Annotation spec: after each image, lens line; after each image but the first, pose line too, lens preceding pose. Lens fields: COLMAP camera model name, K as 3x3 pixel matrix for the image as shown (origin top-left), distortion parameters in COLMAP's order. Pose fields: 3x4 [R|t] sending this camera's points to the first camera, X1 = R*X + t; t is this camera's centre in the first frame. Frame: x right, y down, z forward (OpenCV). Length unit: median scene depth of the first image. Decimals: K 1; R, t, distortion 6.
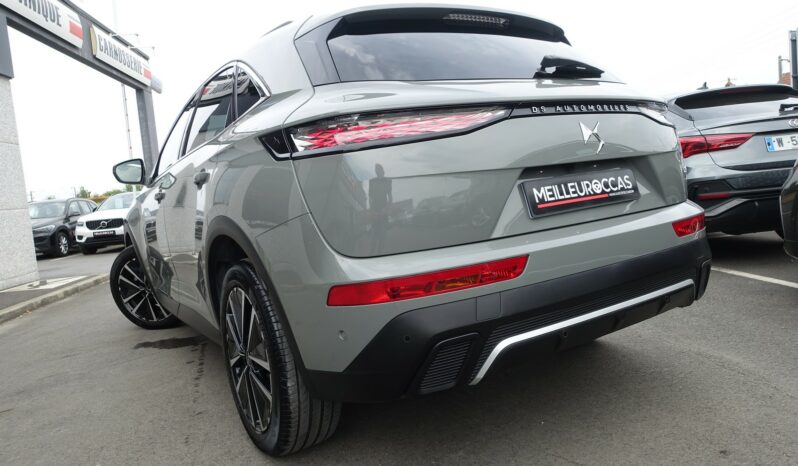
lens RADIAL K [[544.3, 0, 399.0], [0, 544.3, 233.0], [0, 0, 1]] dist [-0.008577, 0.000993]
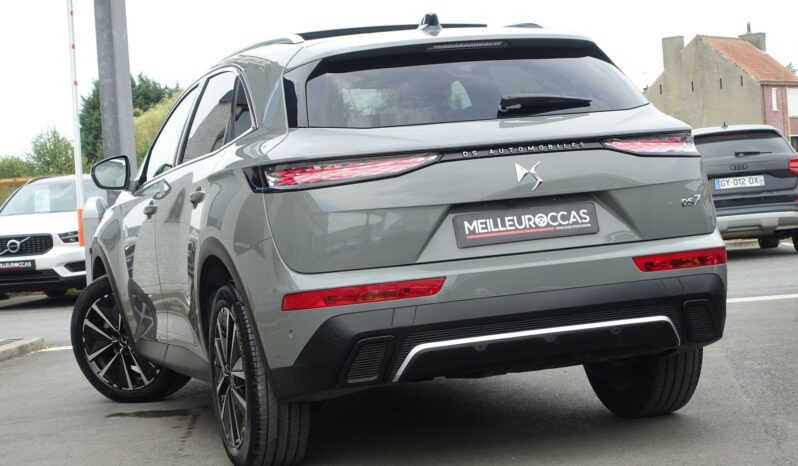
lens RADIAL K [[1579.2, 0, 399.0], [0, 1579.2, 233.0], [0, 0, 1]] dist [0.043068, -0.010197]
pose [[0.971667, 0.028743, -0.234601, 0.828320], [-0.037790, 0.998702, -0.034160, 0.056886], [0.233314, 0.042058, 0.971491, -2.103408]]
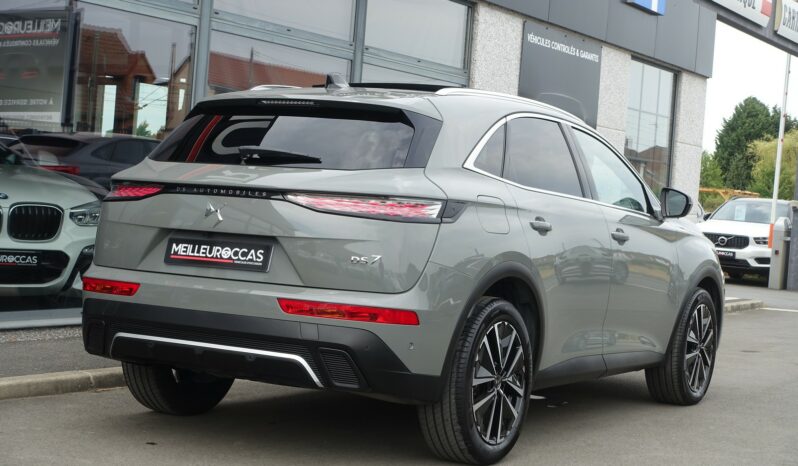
lens RADIAL K [[1369.3, 0, 399.0], [0, 1369.3, 233.0], [0, 0, 1]] dist [0.048435, 0.055443]
pose [[0.454678, 0.150707, -0.877813, 3.370628], [-0.187489, 0.979691, 0.071085, -0.436994], [0.870698, 0.132260, 0.473700, -0.171630]]
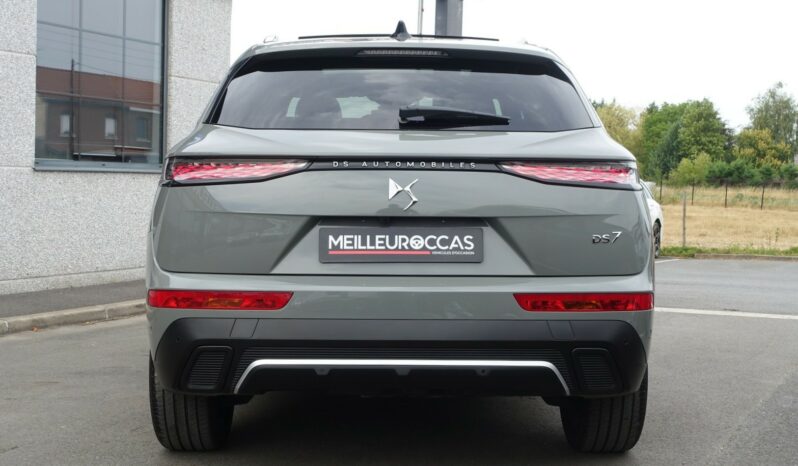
lens RADIAL K [[1132.3, 0, 399.0], [0, 1132.3, 233.0], [0, 0, 1]] dist [-0.043535, -0.027319]
pose [[0.845905, 0.133174, -0.516439, 1.413661], [-0.143915, 0.989400, 0.019409, -0.139065], [0.513549, 0.057905, 0.856104, -0.797467]]
